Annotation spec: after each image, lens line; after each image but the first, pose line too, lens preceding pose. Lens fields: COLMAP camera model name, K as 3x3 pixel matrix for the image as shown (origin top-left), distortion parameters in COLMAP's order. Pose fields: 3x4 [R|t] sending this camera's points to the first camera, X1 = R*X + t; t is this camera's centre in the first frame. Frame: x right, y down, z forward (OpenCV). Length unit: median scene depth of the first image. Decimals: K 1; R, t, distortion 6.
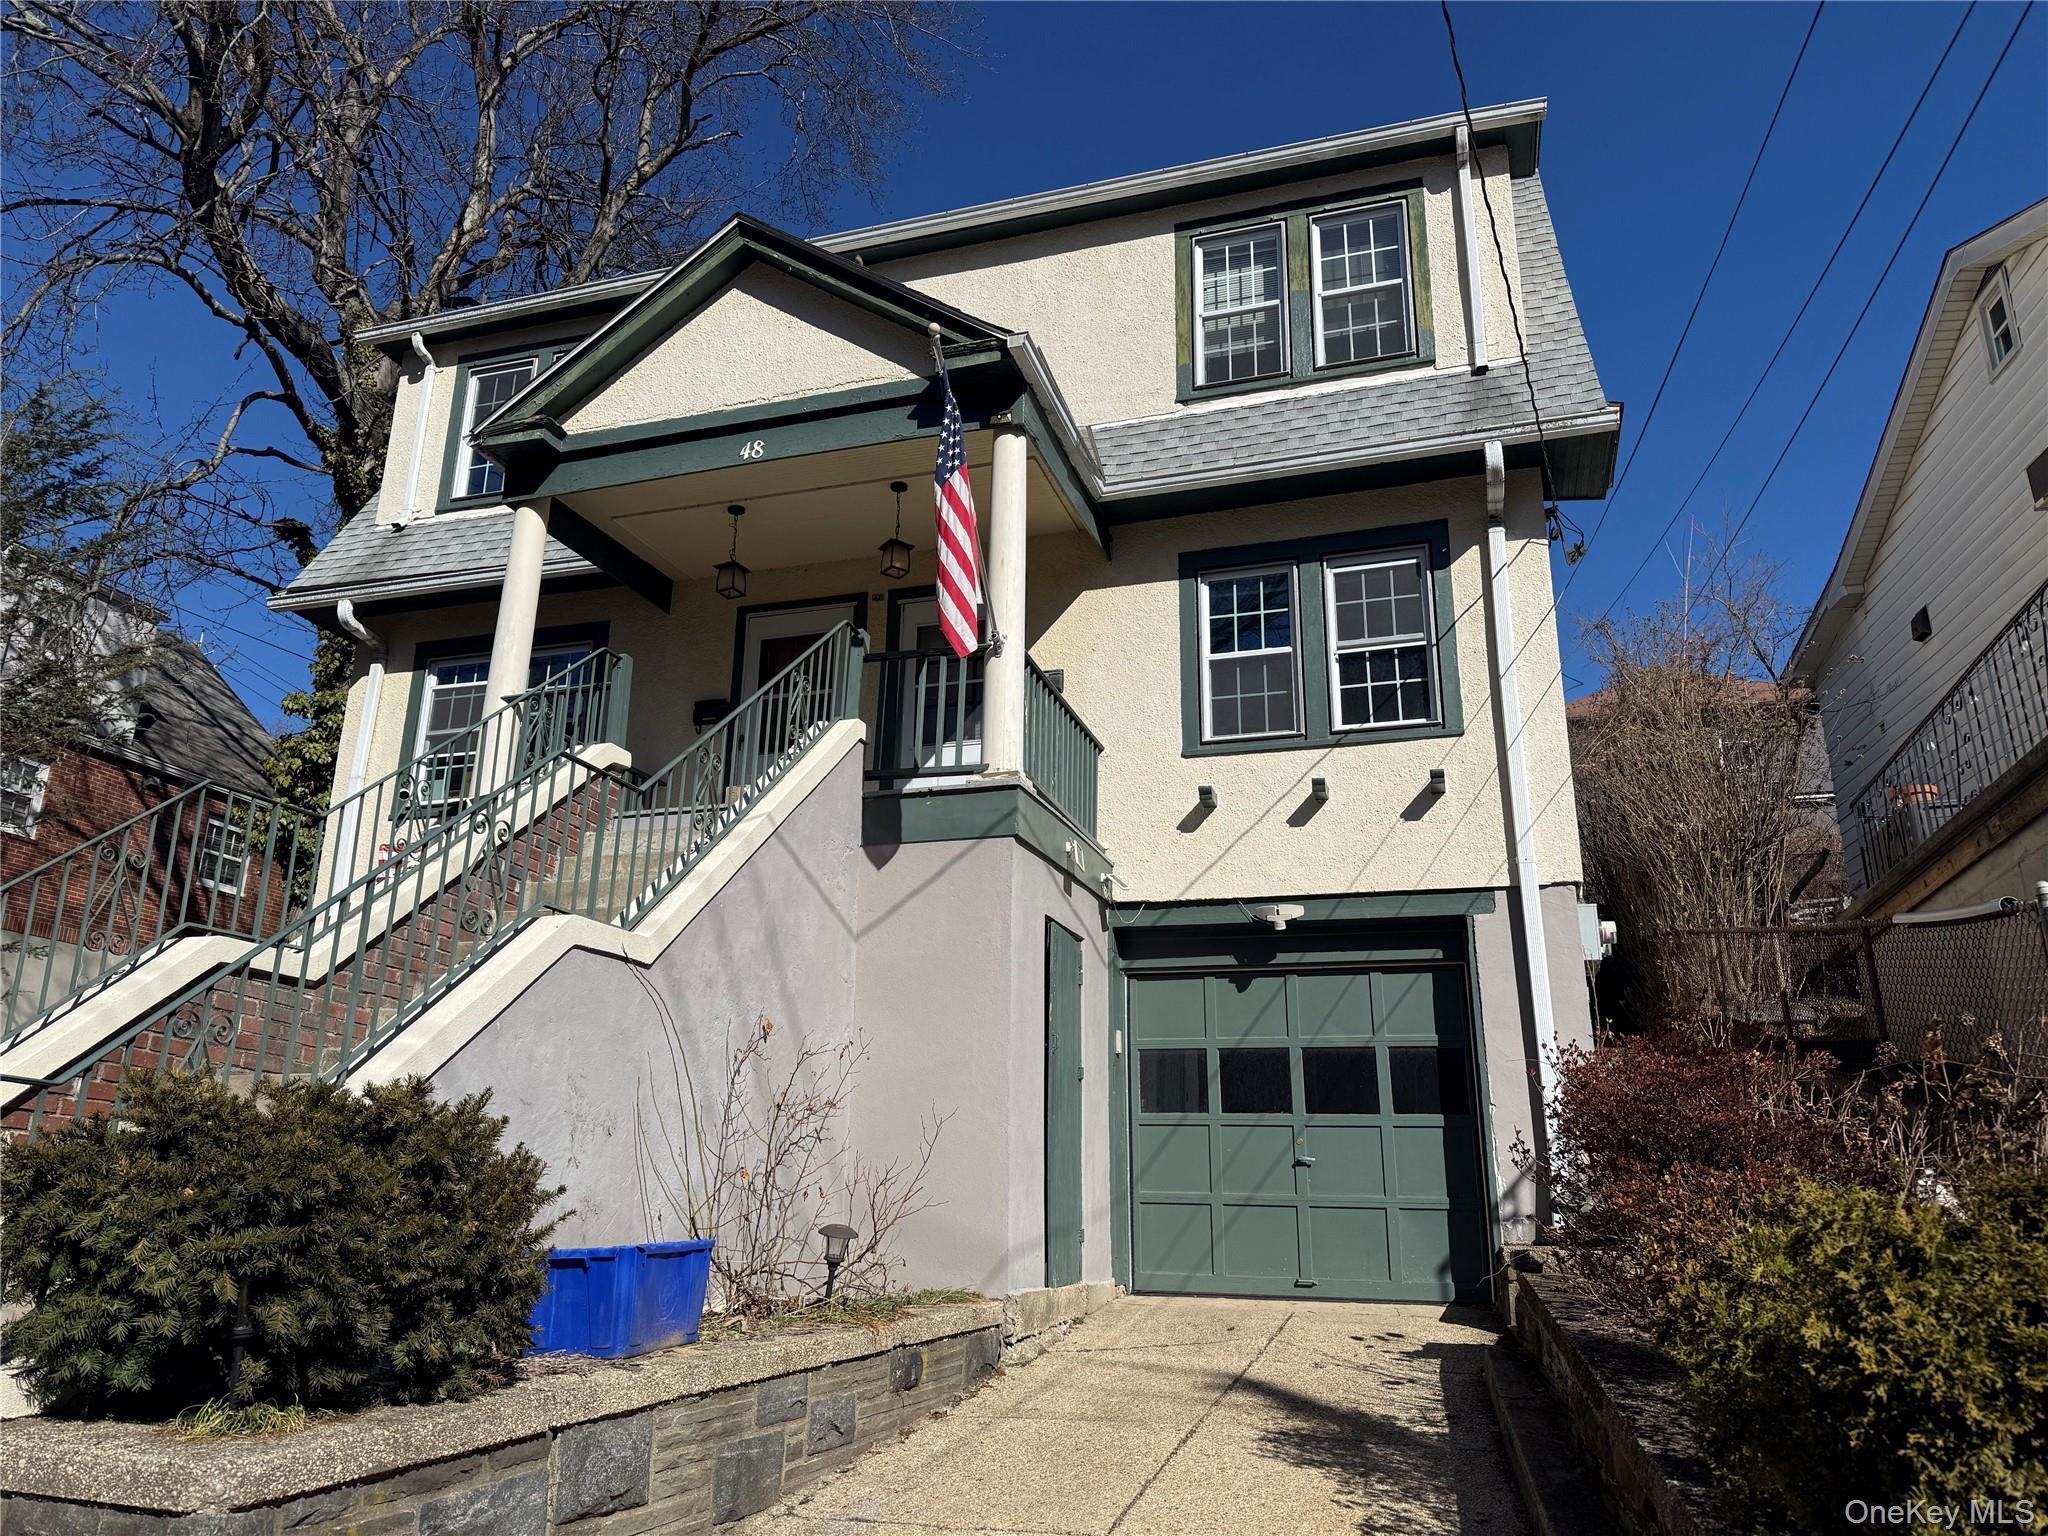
lens RADIAL K [[1392.2, 0, 1024.0], [0, 1392.2, 768.0], [0, 0, 1]] dist [0.186615, -0.348478]
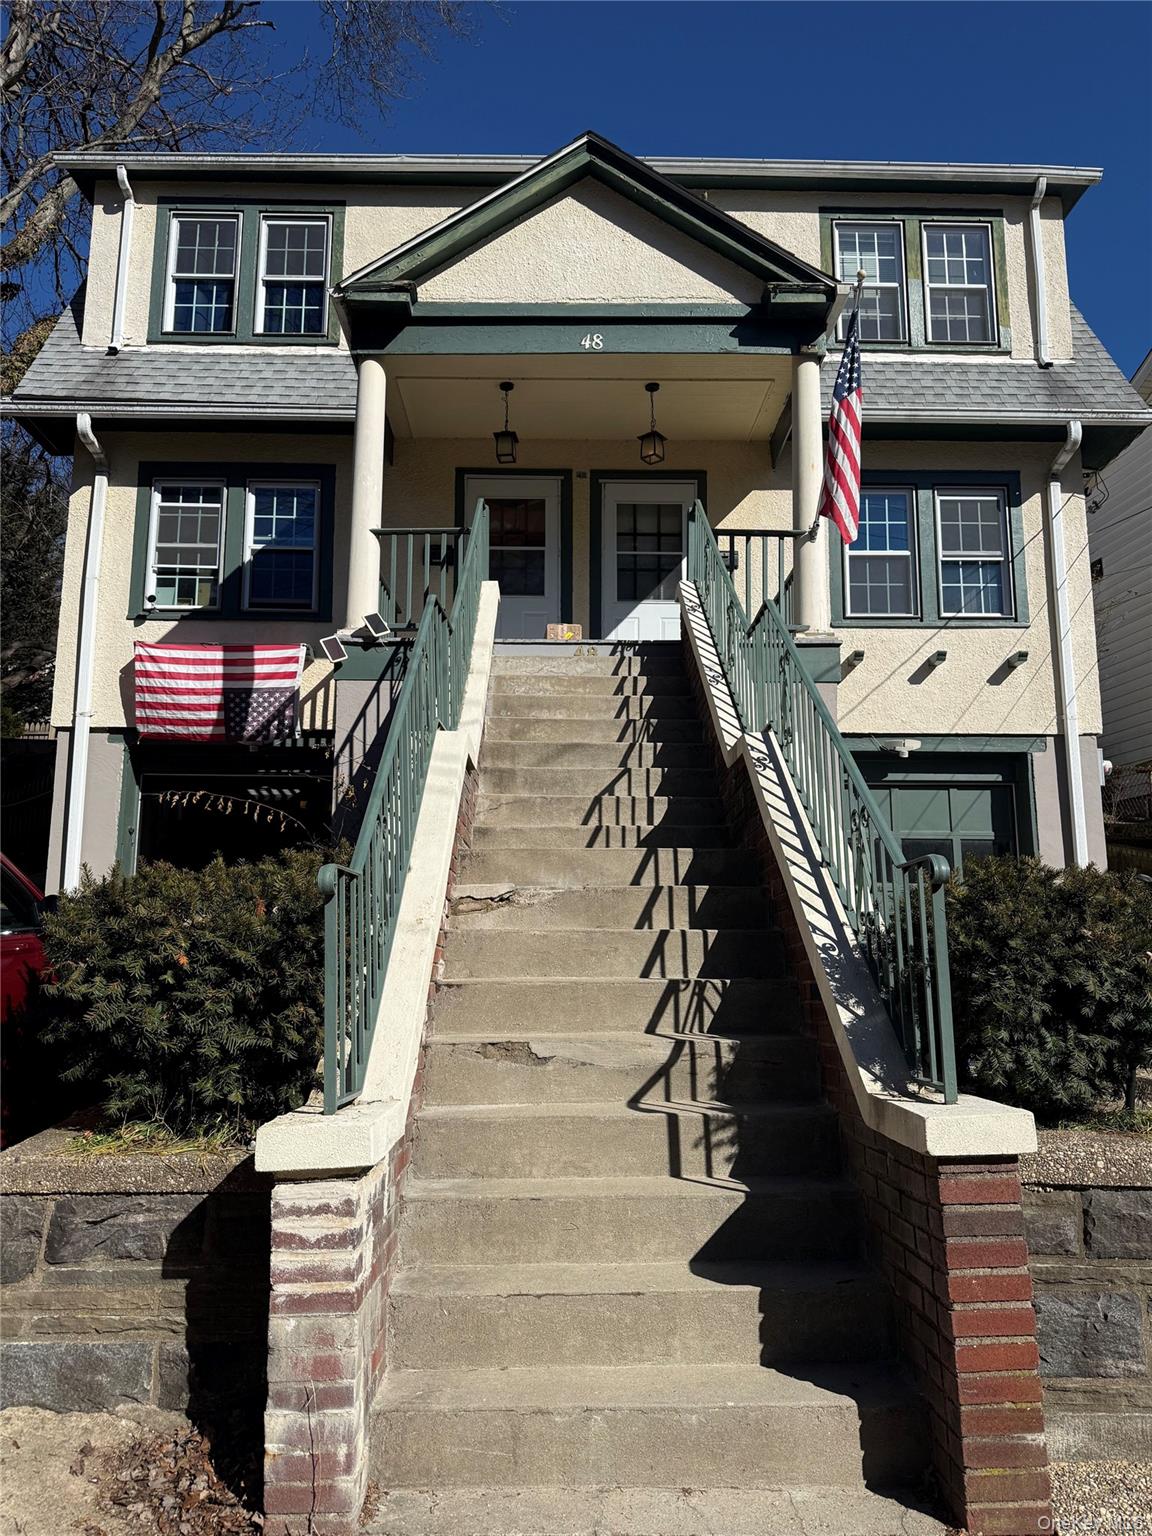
lens RADIAL K [[1070.3, 0, 576.0], [0, 1070.3, 768.0], [0, 0, 1]] dist [0.035165, -0.035380]
pose [[0.951767, 0.043754, 0.303685, -0.425372], [-0.085280, 0.988504, 0.124852, 0.018982], [-0.294731, -0.144728, 0.944557, 0.077751]]
